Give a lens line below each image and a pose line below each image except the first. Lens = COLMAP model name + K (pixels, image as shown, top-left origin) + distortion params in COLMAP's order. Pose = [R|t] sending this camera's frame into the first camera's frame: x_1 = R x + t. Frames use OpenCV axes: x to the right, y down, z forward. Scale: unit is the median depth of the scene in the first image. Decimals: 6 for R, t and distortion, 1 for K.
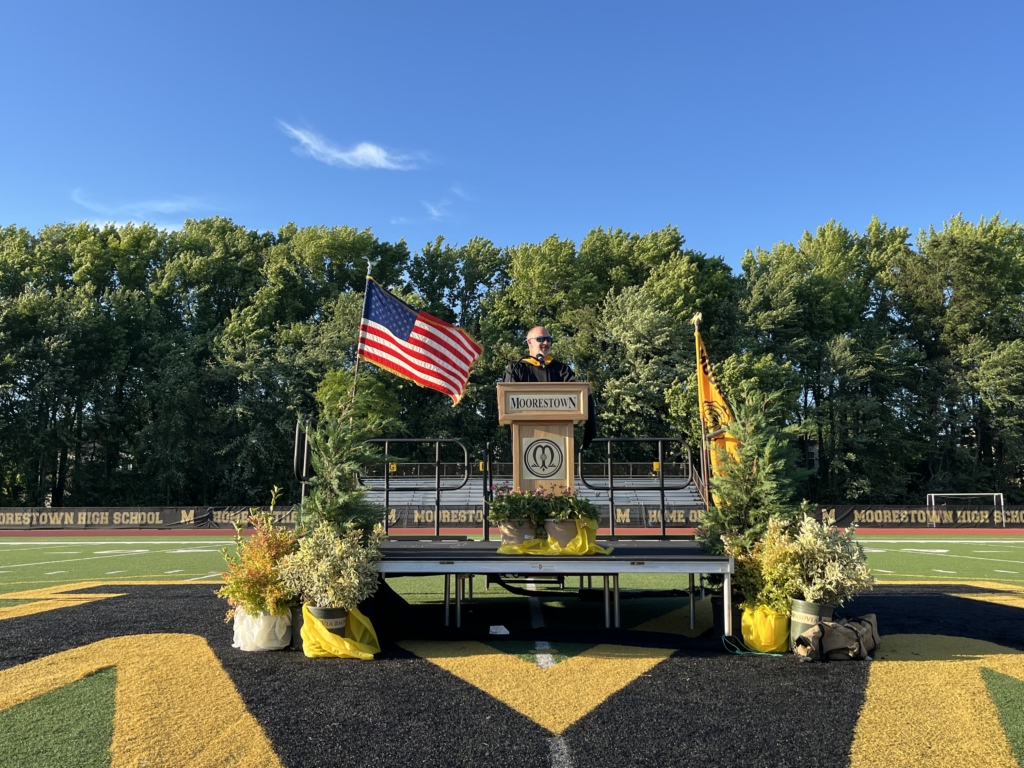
lens RADIAL K [[873.7, 0, 512.0], [0, 873.7, 384.0], [0, 0, 1]] dist [0.004425, -0.001583]
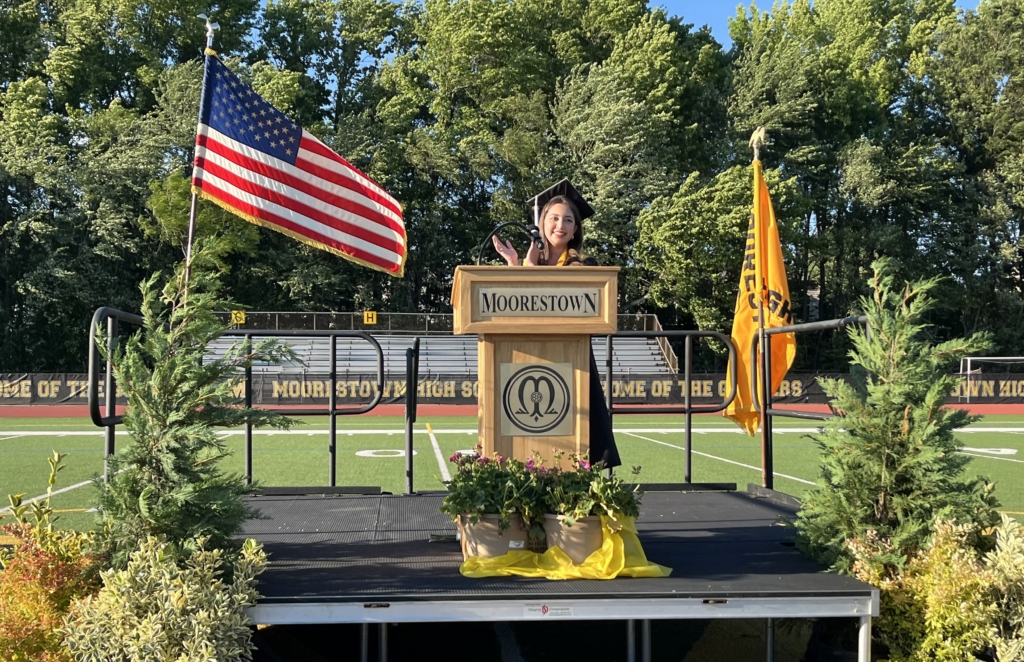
lens RADIAL K [[1194.7, 0, 501.7], [0, 1194.7, 383.5], [0, 0, 1]] dist [0.026903, -0.016780]
pose [[0.996624, 0.005318, 0.081934, -0.053487], [-0.017850, 0.988067, 0.152987, -0.046538], [-0.080143, -0.153933, 0.984826, 0.245512]]
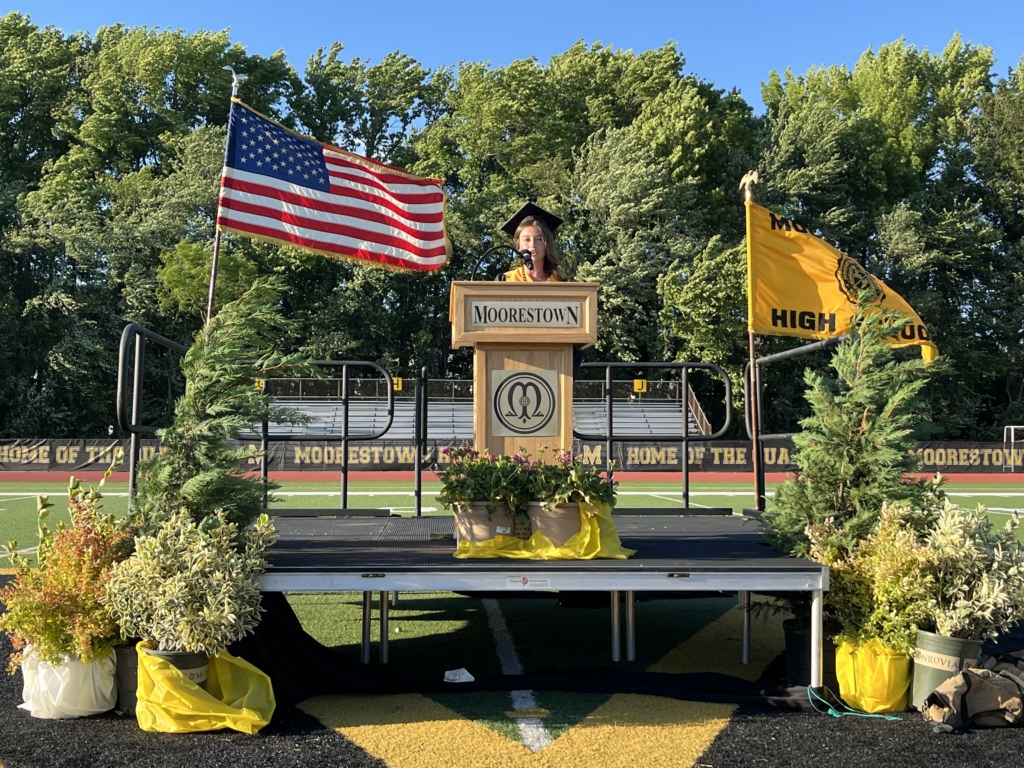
lens RADIAL K [[1234.8, 0, 518.8], [0, 1234.8, 360.9], [0, 0, 1]] dist [0.014552, 0.060725]
pose [[0.997483, 0.010462, 0.070129, -0.032432], [-0.015833, 0.996946, 0.076472, -0.013567], [-0.069115, -0.077390, 0.994602, 0.124068]]
